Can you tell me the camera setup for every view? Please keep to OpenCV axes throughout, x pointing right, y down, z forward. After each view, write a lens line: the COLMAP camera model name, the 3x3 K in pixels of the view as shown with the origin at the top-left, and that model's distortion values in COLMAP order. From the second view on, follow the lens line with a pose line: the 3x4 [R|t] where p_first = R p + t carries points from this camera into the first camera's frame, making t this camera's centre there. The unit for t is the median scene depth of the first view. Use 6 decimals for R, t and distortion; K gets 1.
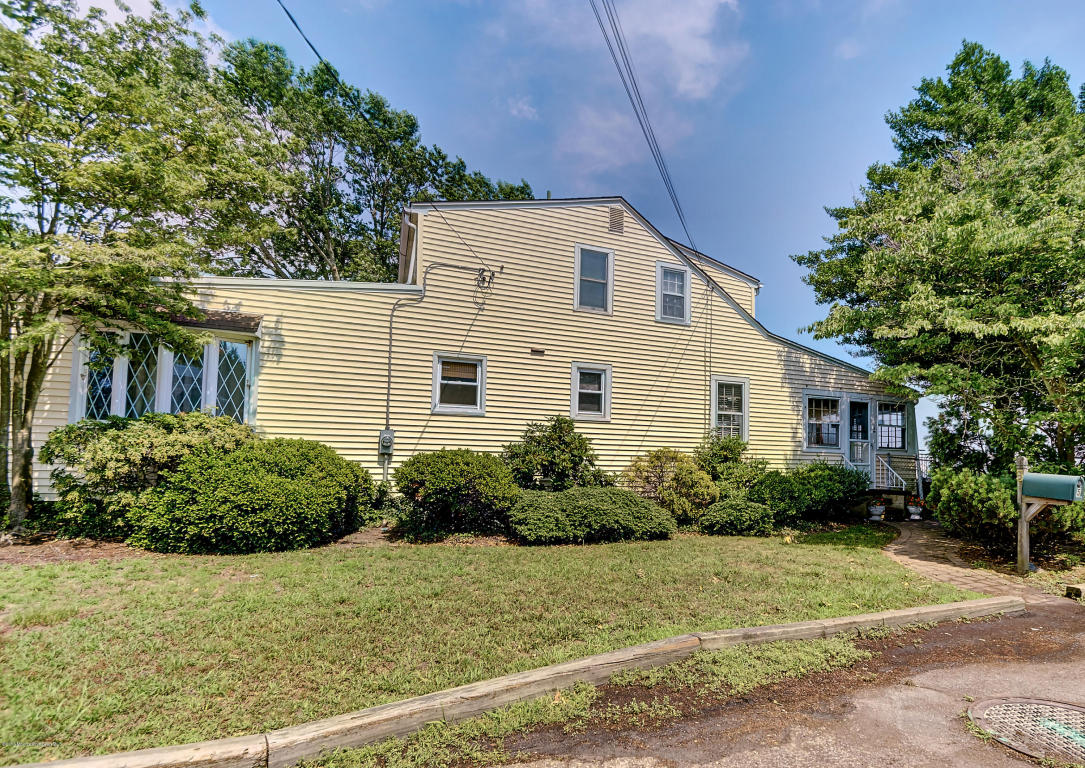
lens RADIAL K [[707.9, 0, 542.3], [0, 707.9, 398.8], [0, 0, 1]] dist [0.005321, -0.003505]
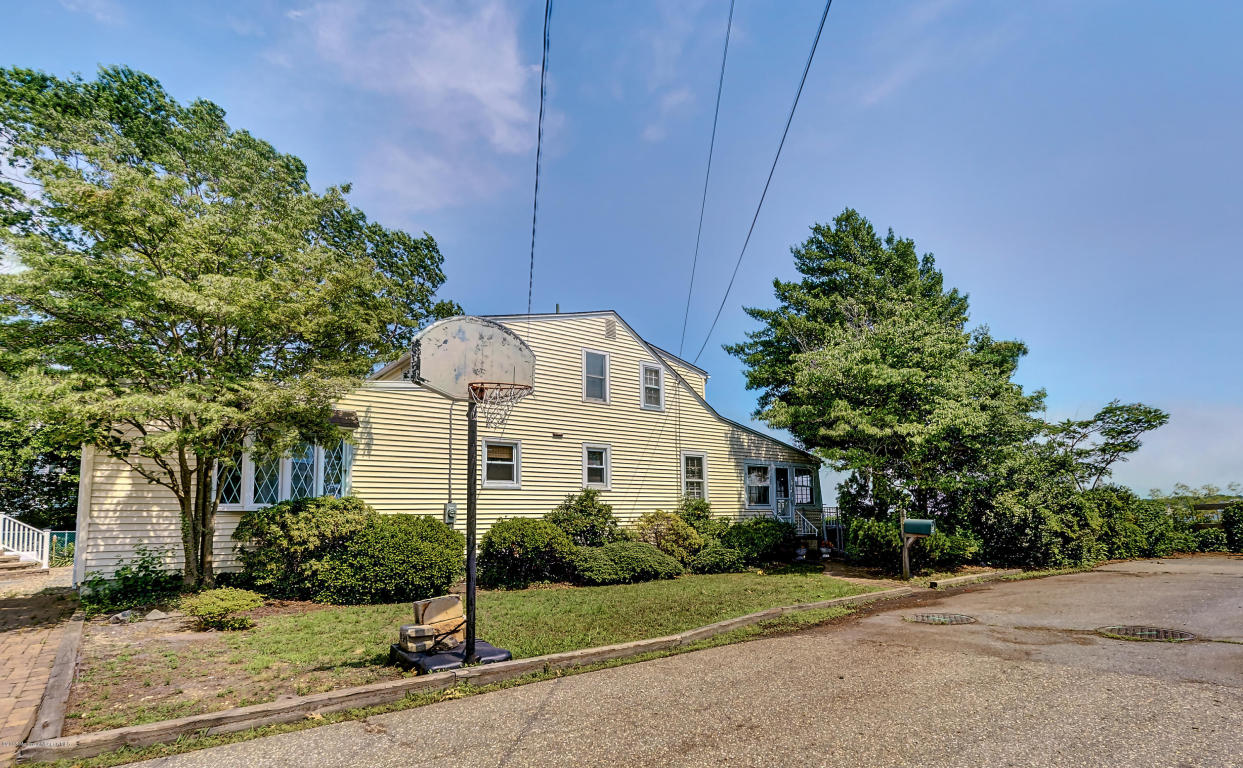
lens RADIAL K [[810.2, 0, 621.3], [0, 810.2, 385.5], [0, 0, 1]] dist [-0.008046, -0.000854]
pose [[0.955888, 0.010475, 0.293545, -0.326719], [0.012737, 0.996946, -0.077052, -0.044305], [-0.293455, 0.077392, 0.952835, -0.404264]]
